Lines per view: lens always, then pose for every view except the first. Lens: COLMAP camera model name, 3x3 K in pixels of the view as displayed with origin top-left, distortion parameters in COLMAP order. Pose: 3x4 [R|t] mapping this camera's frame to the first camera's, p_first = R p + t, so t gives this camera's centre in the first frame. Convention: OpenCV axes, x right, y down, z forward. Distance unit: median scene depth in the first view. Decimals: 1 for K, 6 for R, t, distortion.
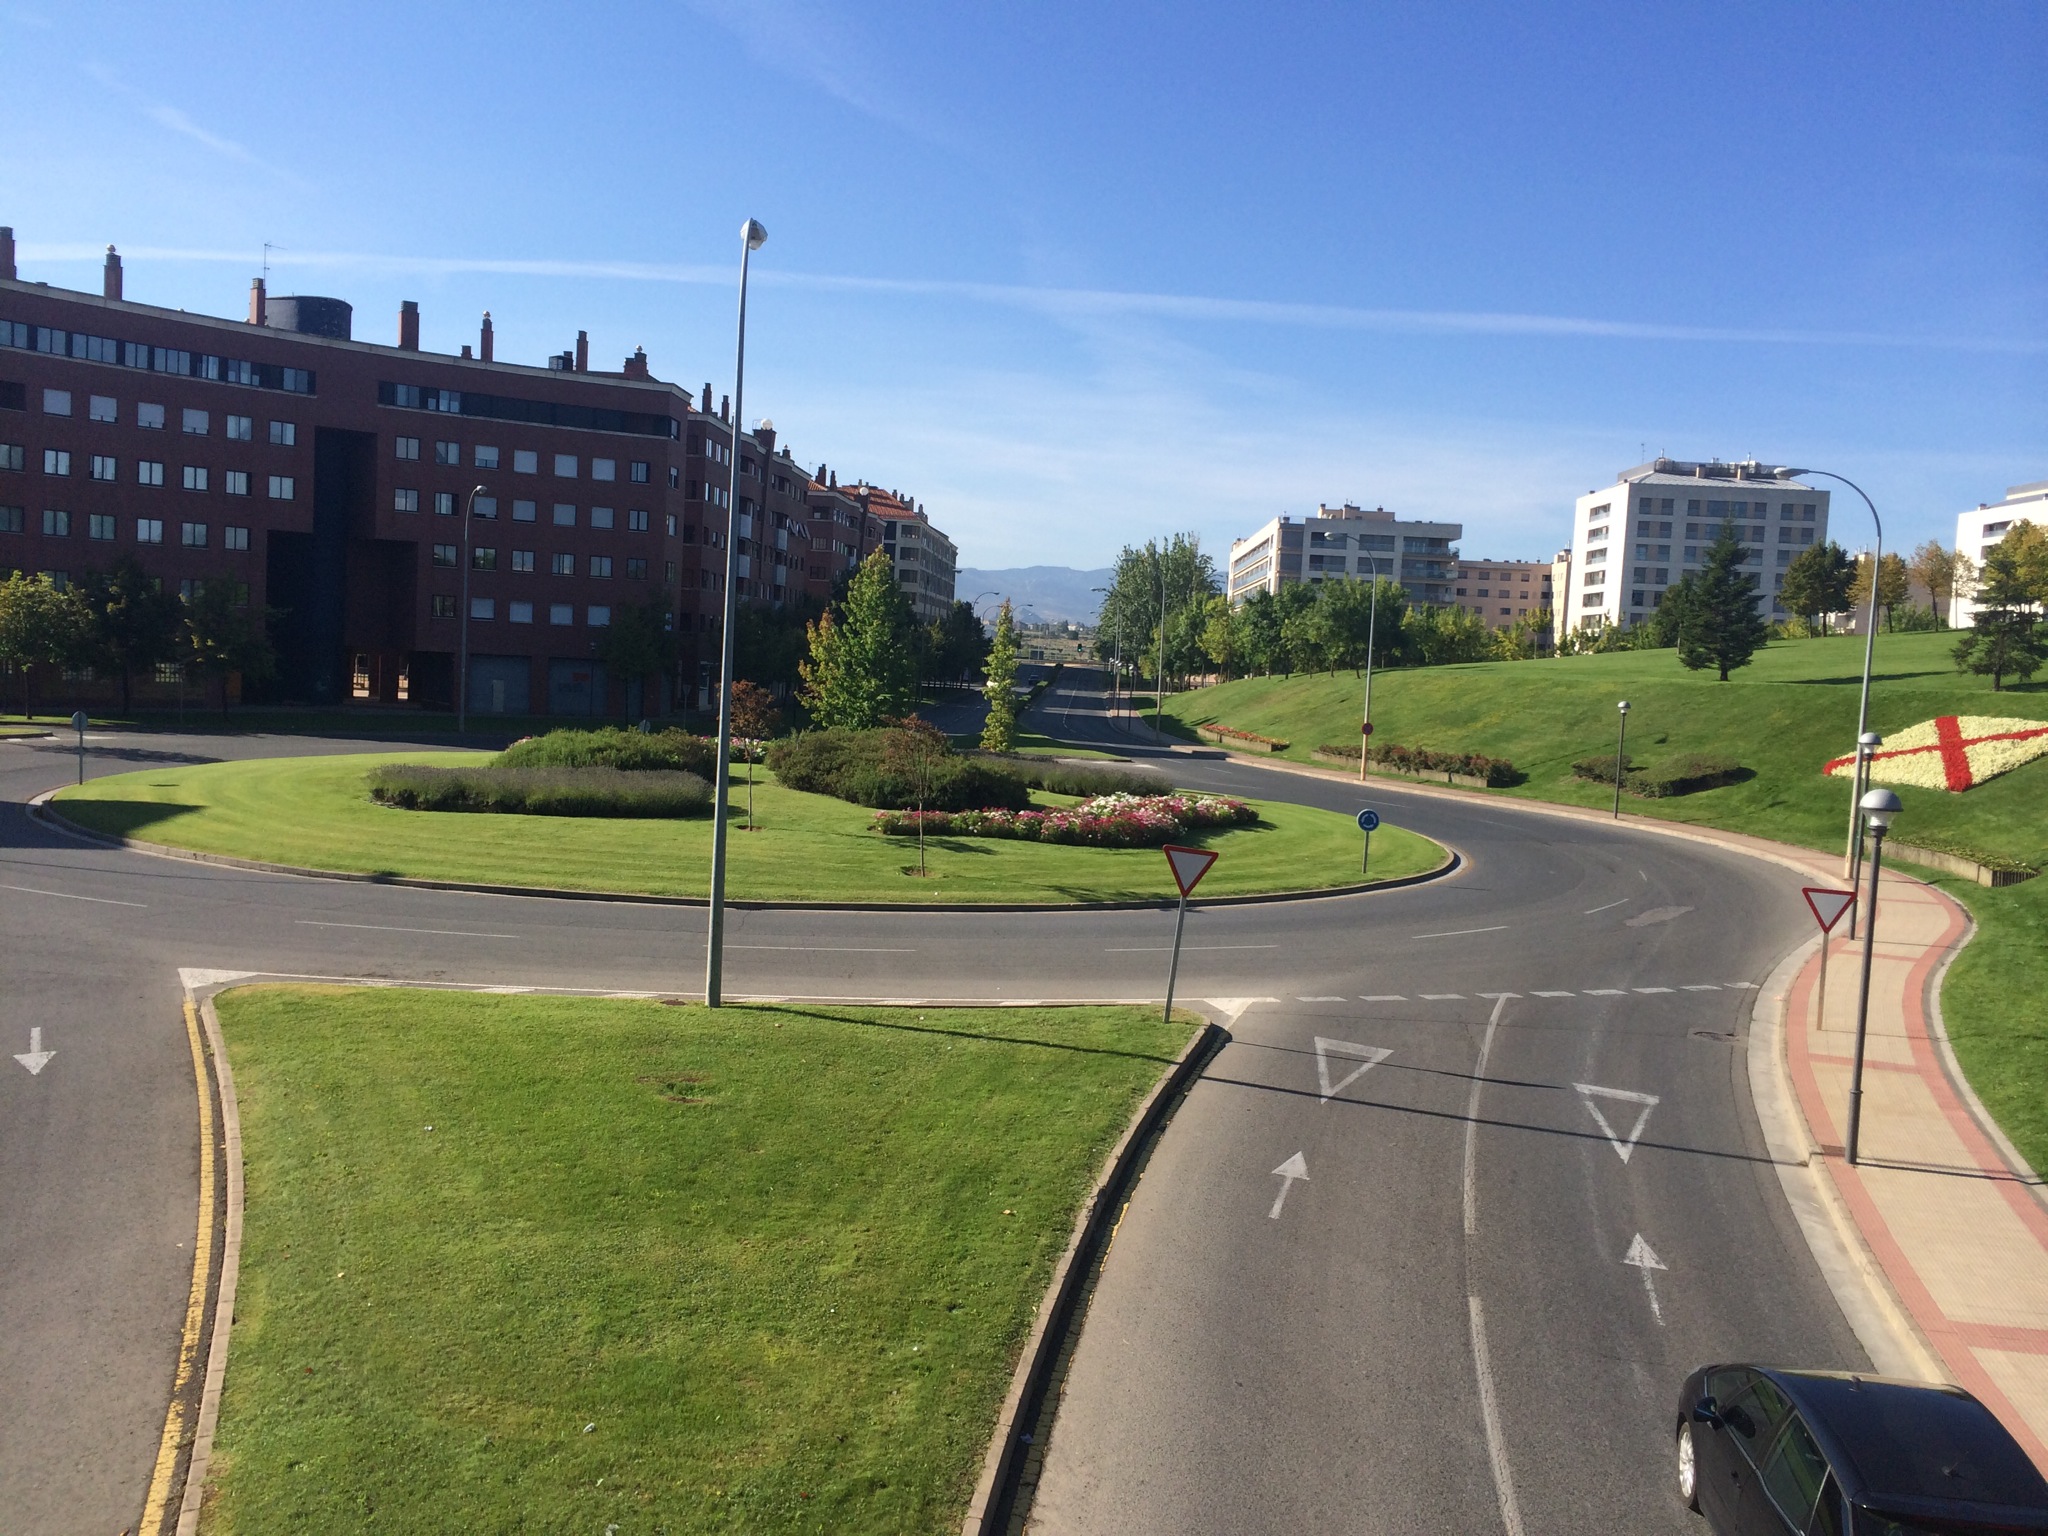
lens RADIAL K [[1754.0, 0, 1023.0], [0, 1754.0, 769.7], [0, 0, 1]] dist [0.012654, 0.006912]
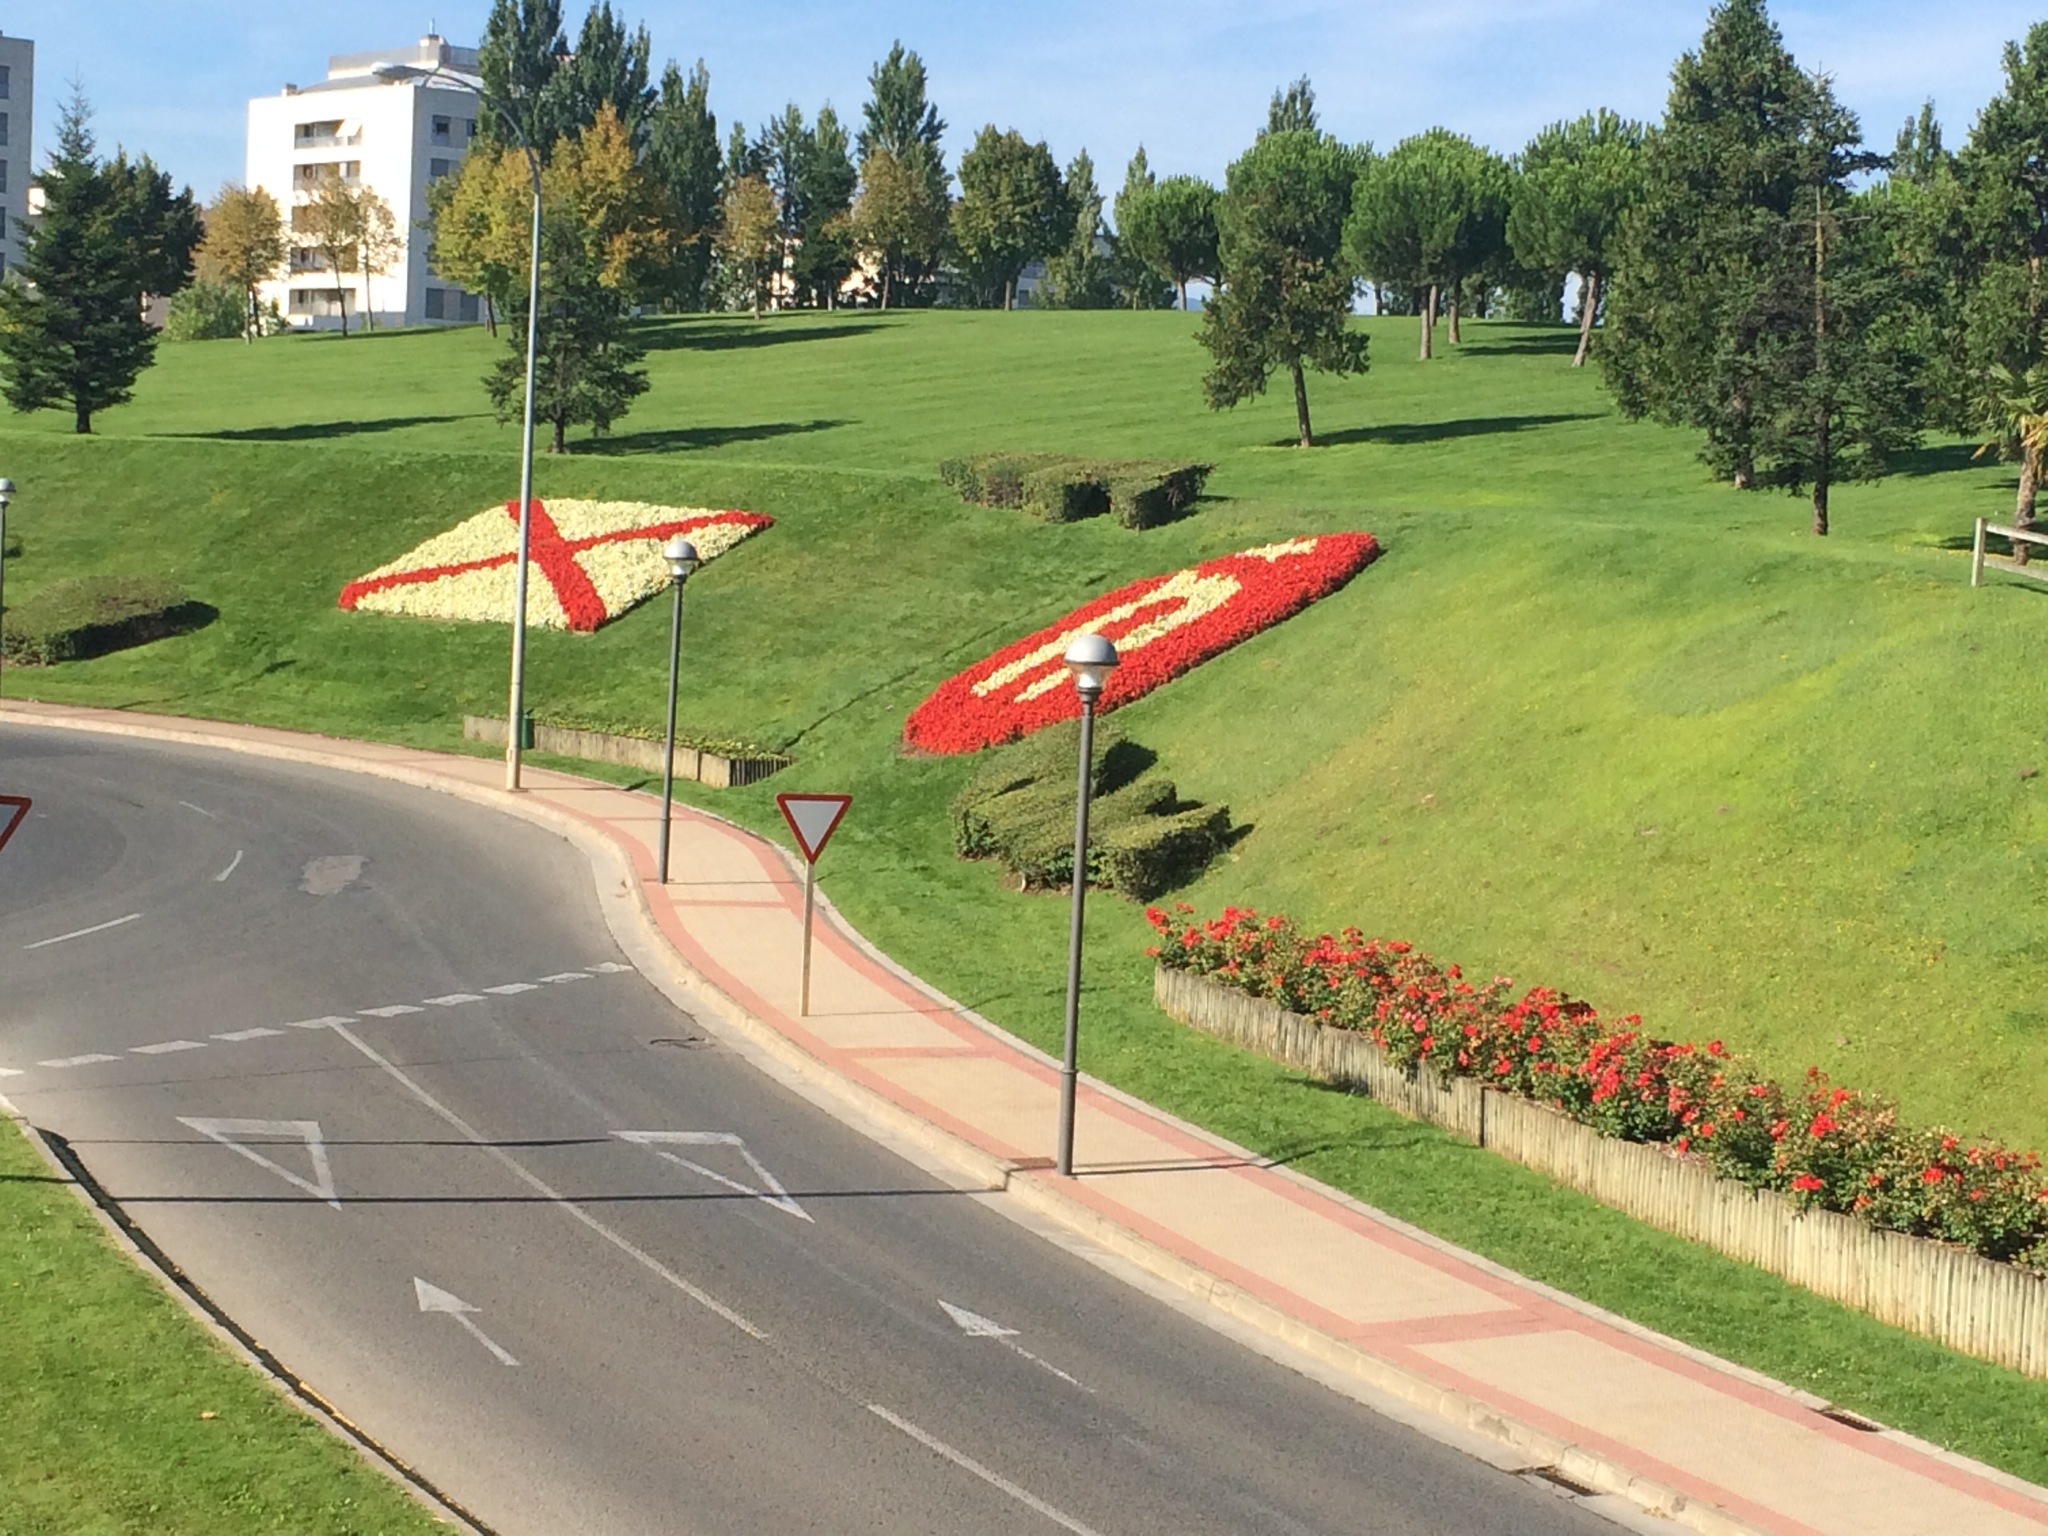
lens RADIAL K [[3899.3, 0, 1024.7], [0, 3899.3, 767.6], [0, 0, 1]] dist [0.006801, 0.000000]
pose [[0.740996, -0.060865, 0.668746, -0.204343], [0.032375, 0.997964, 0.054955, -0.007876], [-0.670729, -0.019071, 0.741457, -0.044975]]
